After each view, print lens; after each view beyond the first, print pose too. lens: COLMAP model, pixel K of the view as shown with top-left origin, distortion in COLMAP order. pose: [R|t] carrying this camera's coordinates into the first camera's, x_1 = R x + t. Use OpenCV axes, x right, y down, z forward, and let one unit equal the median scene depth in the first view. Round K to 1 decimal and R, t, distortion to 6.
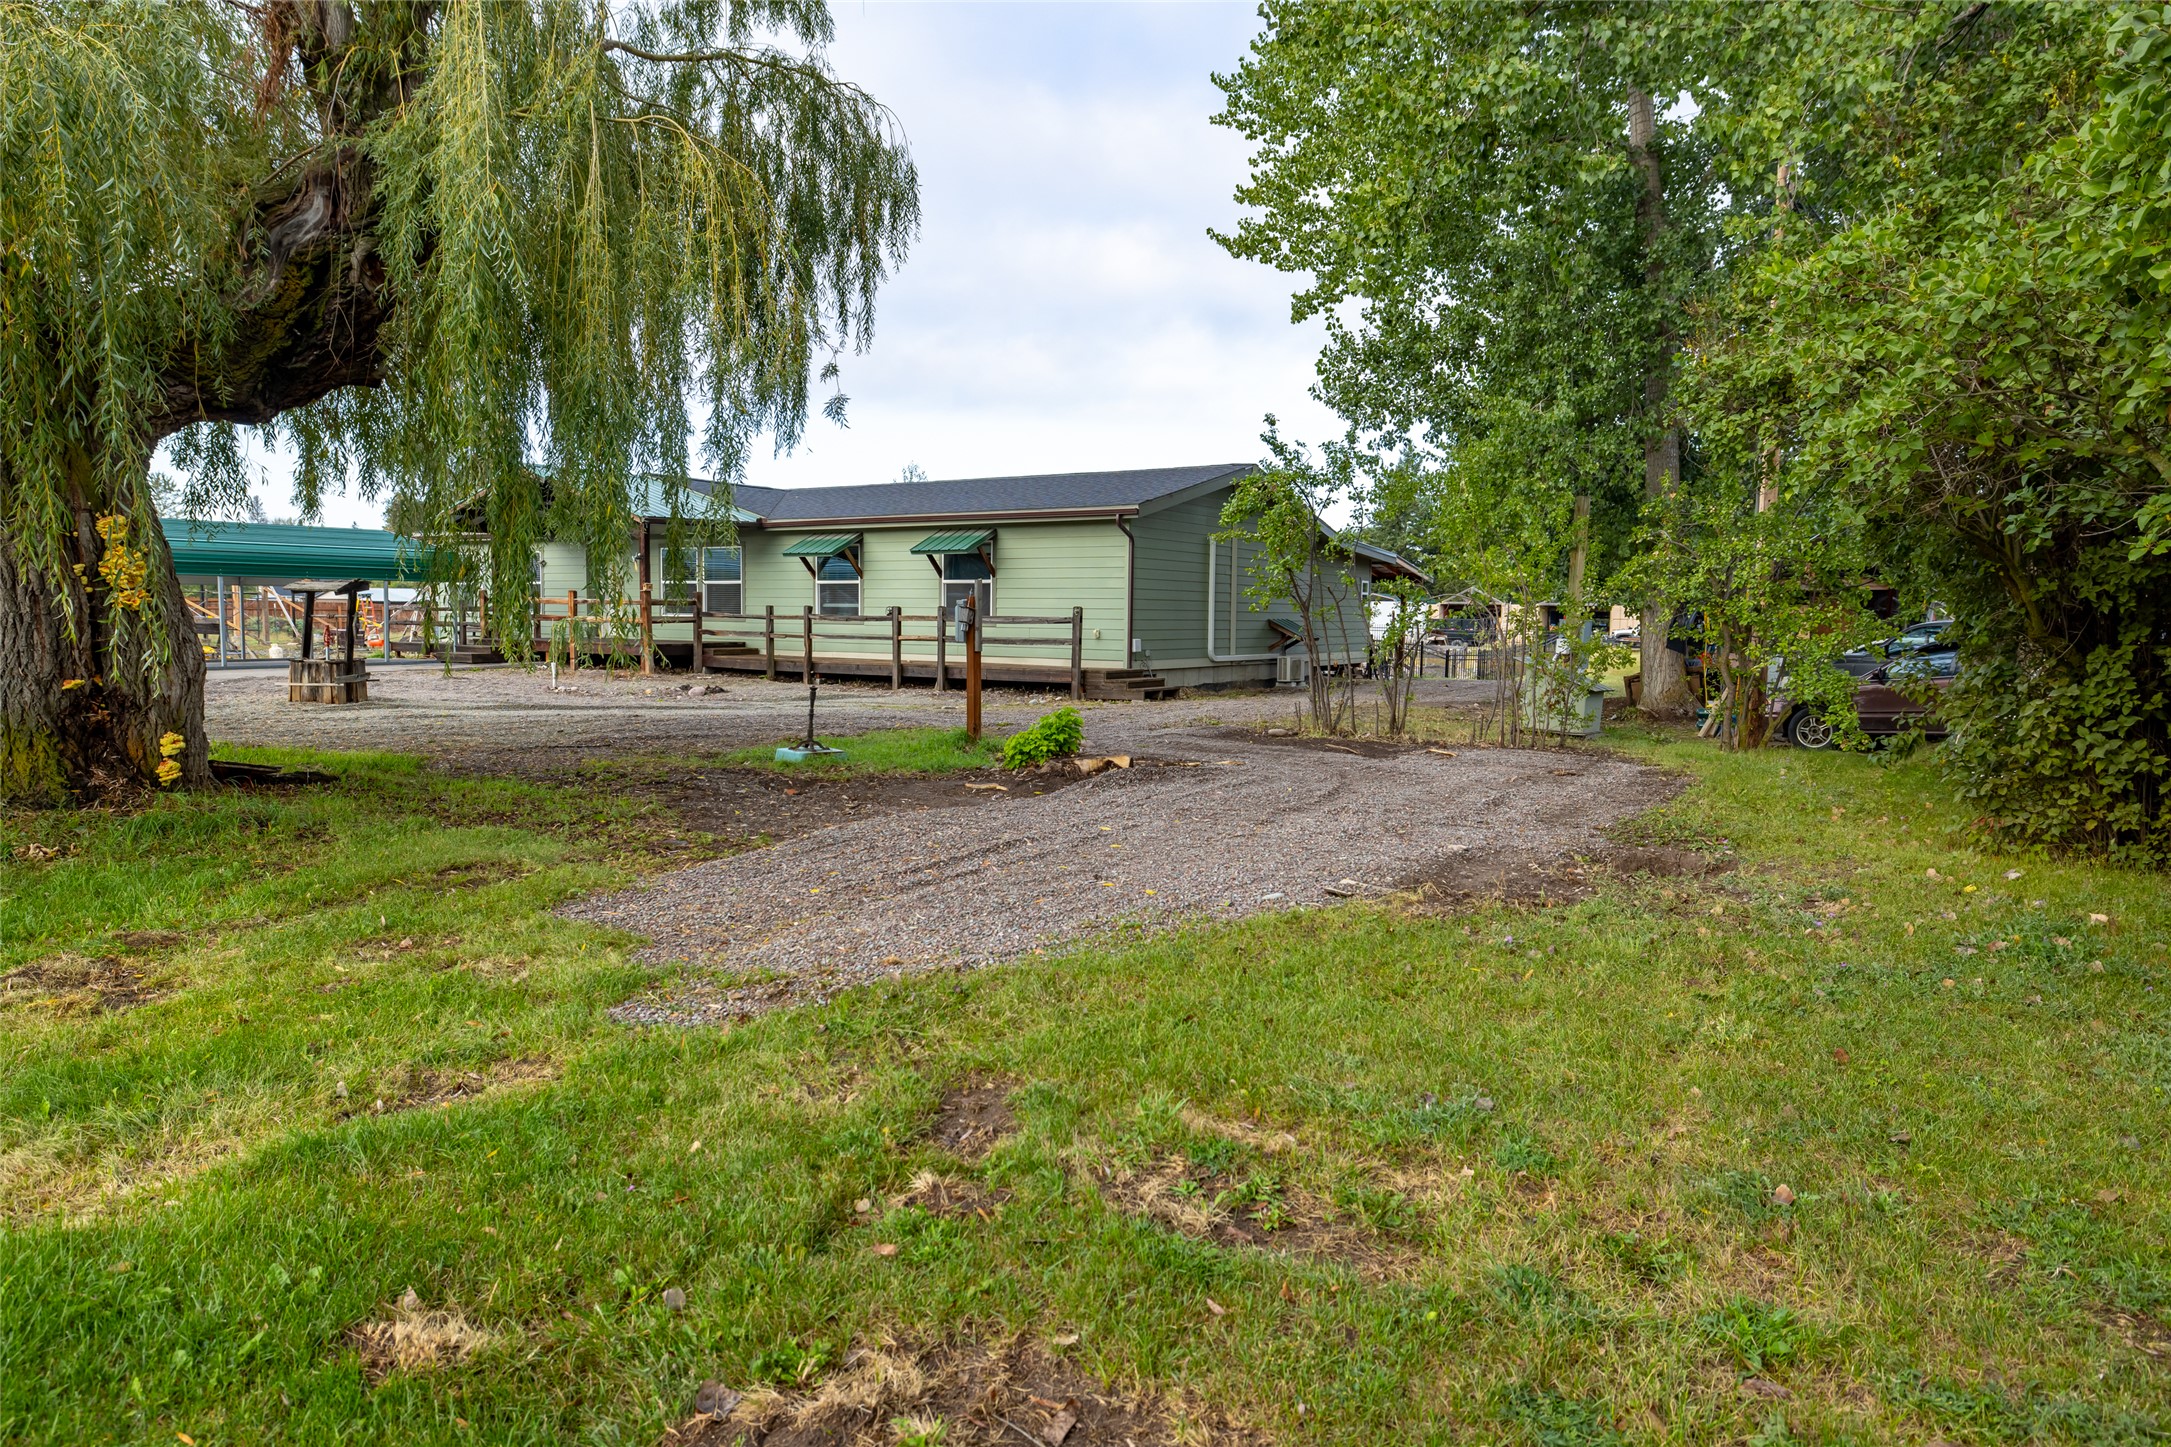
lens RADIAL K [[1329.0, 0, 1081.6], [0, 1329.0, 726.8], [0, 0, 1]] dist [-0.003165, 0.001127]
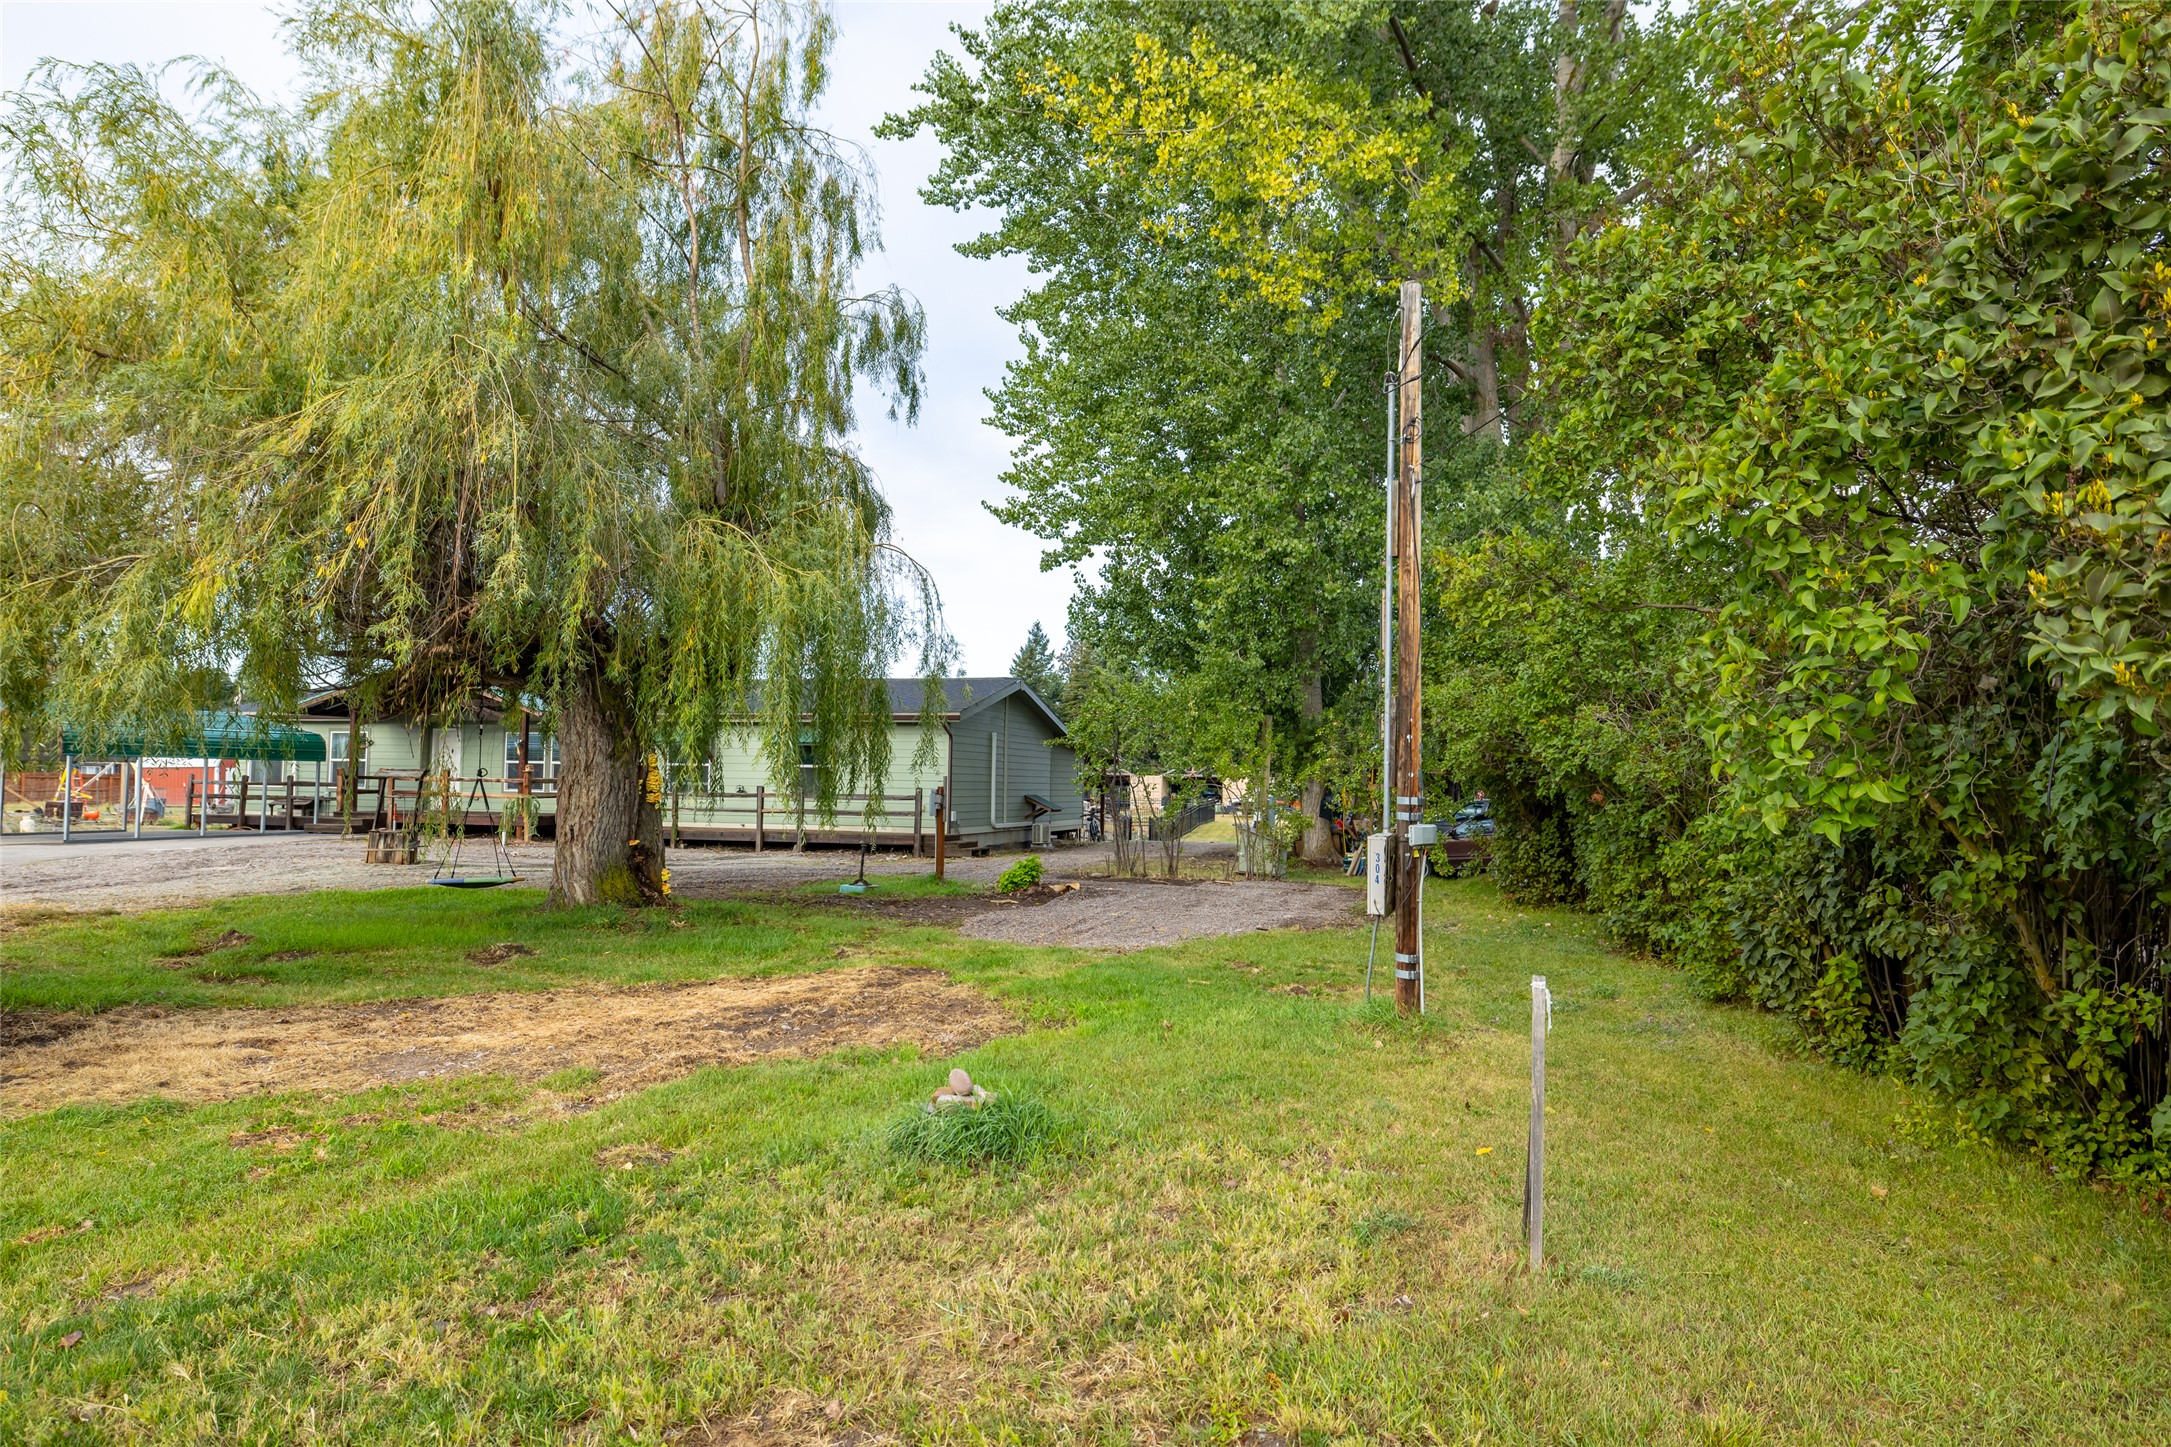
lens RADIAL K [[1378.0, 0, 1084.9], [0, 1378.0, 726.3], [0, 0, 1]] dist [-0.001787, -0.000183]
pose [[0.956555, 0.015524, 0.291139, -0.432060], [0.020324, 0.992601, -0.119705, 0.031220], [-0.290843, 0.120422, 0.949162, -0.651370]]
